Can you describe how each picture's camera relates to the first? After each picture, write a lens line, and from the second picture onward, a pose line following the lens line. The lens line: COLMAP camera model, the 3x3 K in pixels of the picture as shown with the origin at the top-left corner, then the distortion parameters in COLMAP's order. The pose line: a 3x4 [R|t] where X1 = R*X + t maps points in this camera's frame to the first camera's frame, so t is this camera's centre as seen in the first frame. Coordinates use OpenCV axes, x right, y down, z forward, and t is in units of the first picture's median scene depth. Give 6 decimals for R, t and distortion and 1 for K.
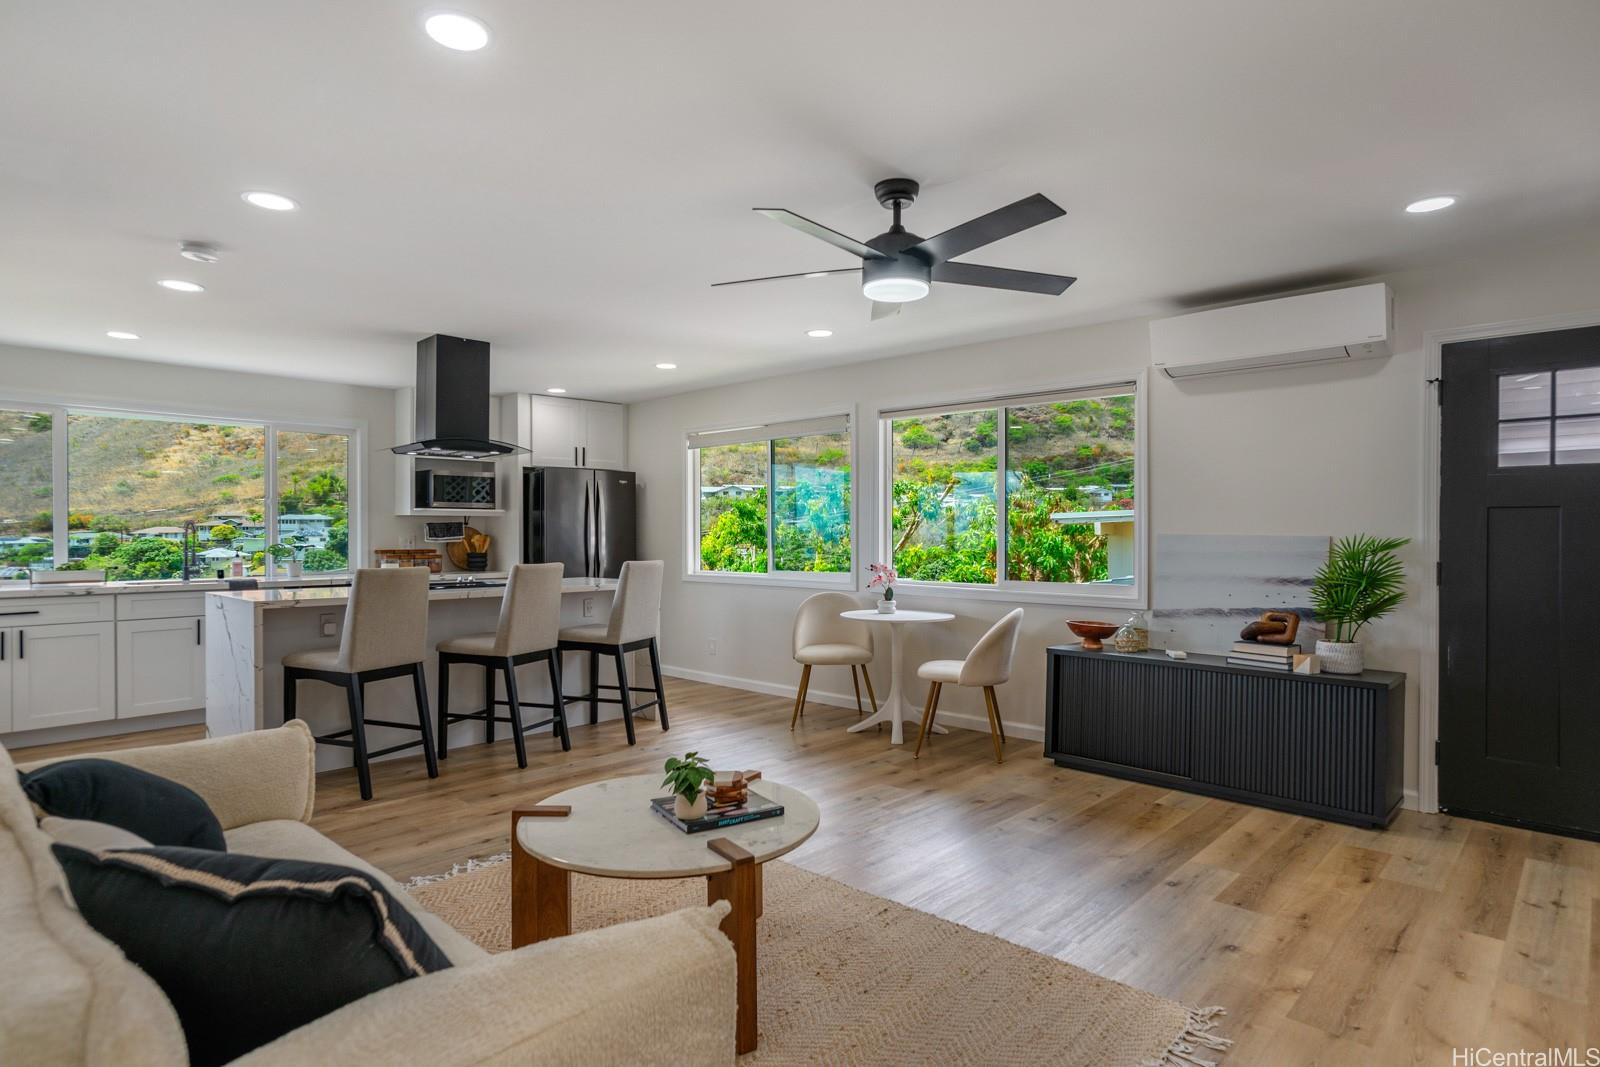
lens RADIAL K [[867.1, 0, 796.5], [0, 867.1, 534.3], [0, 0, 1]] dist [-0.030856, 0.000784]
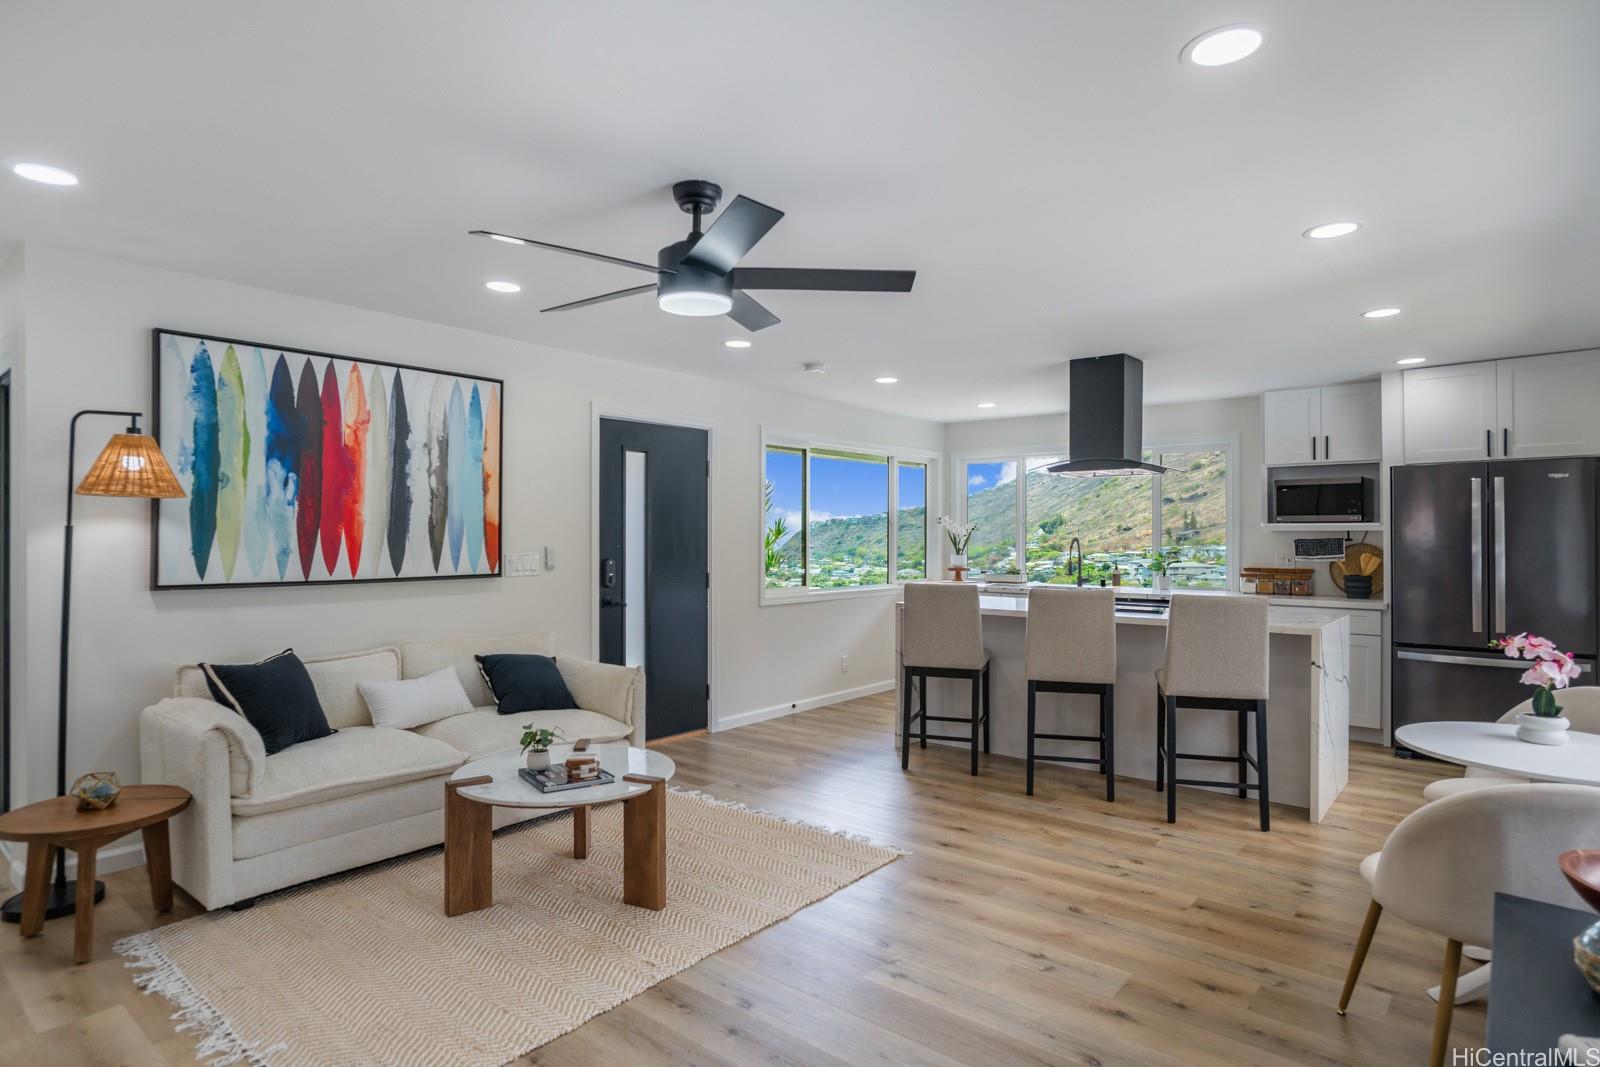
lens RADIAL K [[867.1, 0, 796.5], [0, 867.1, 534.3], [0, 0, 1]] dist [-0.030856, 0.000784]
pose [[0.067161, 0.001444, -0.997741, 0.722706], [-0.000952, 0.999999, 0.001383, -0.032515], [0.997742, 0.000857, 0.067162, 0.739811]]
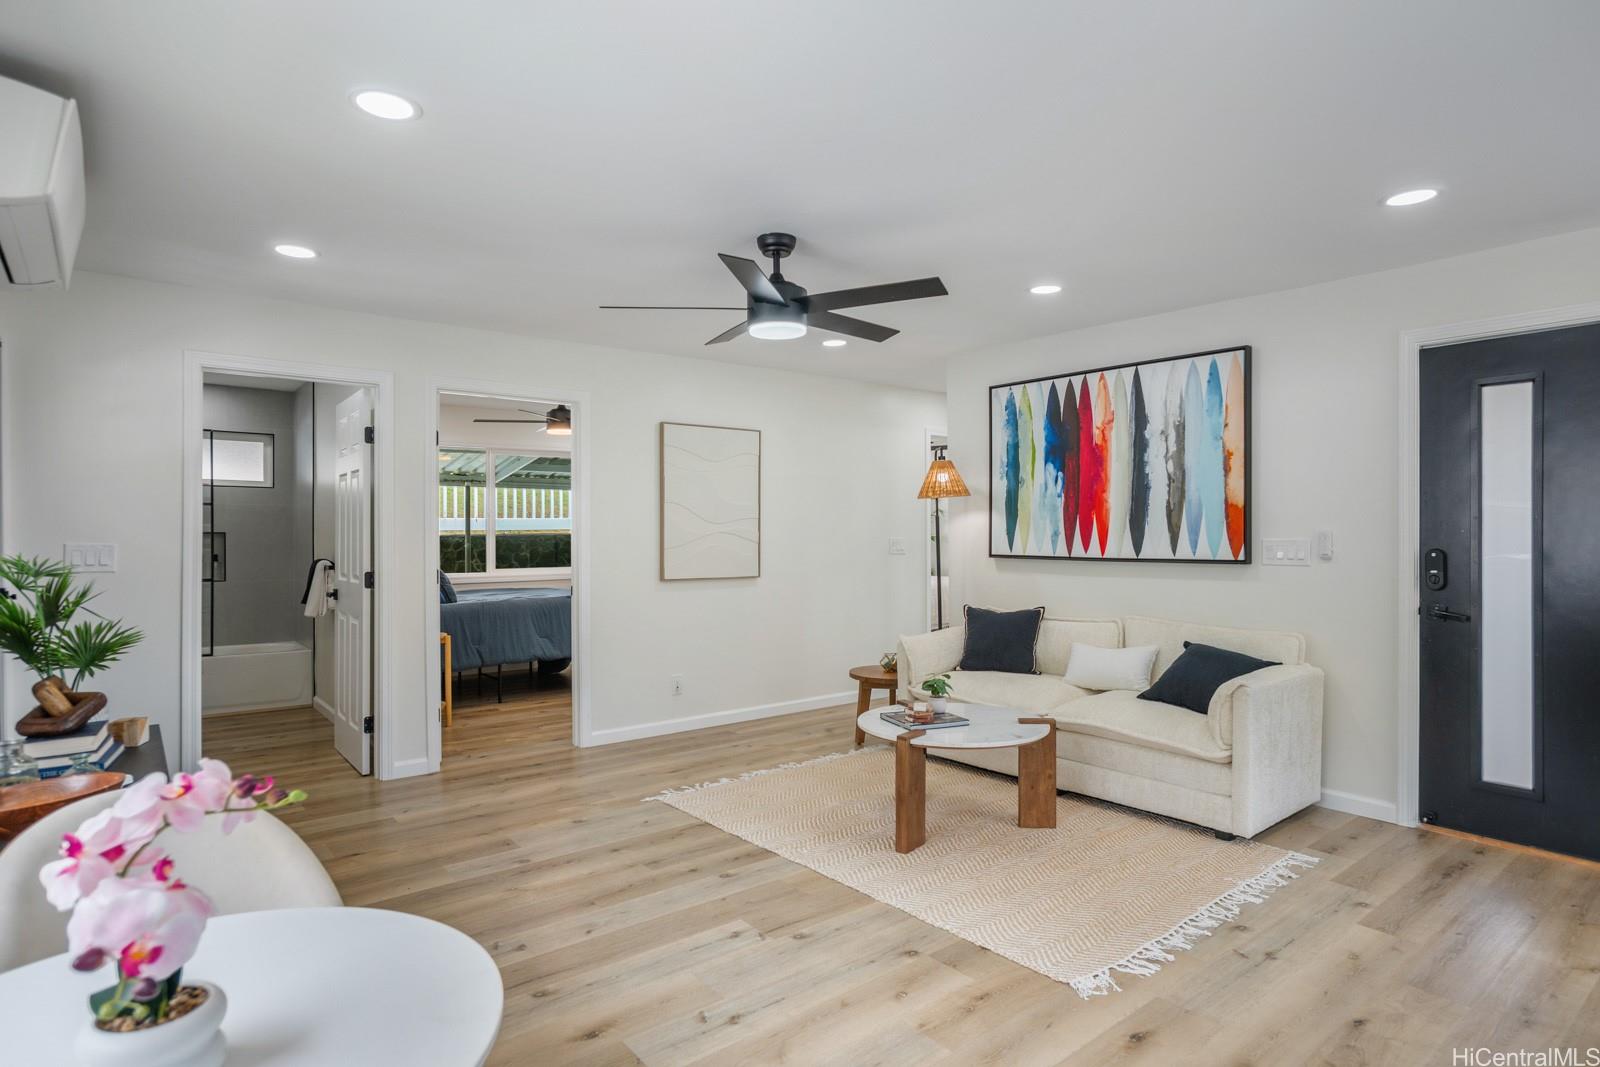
lens RADIAL K [[867.1, 0, 796.5], [0, 867.1, 534.3], [0, 0, 1]] dist [-0.030856, 0.000784]
pose [[-0.992349, 0.001681, 0.123452, -0.035573], [0.001590, 0.999998, -0.000836, -0.009862], [-0.123454, -0.000633, -0.992350, 1.505580]]
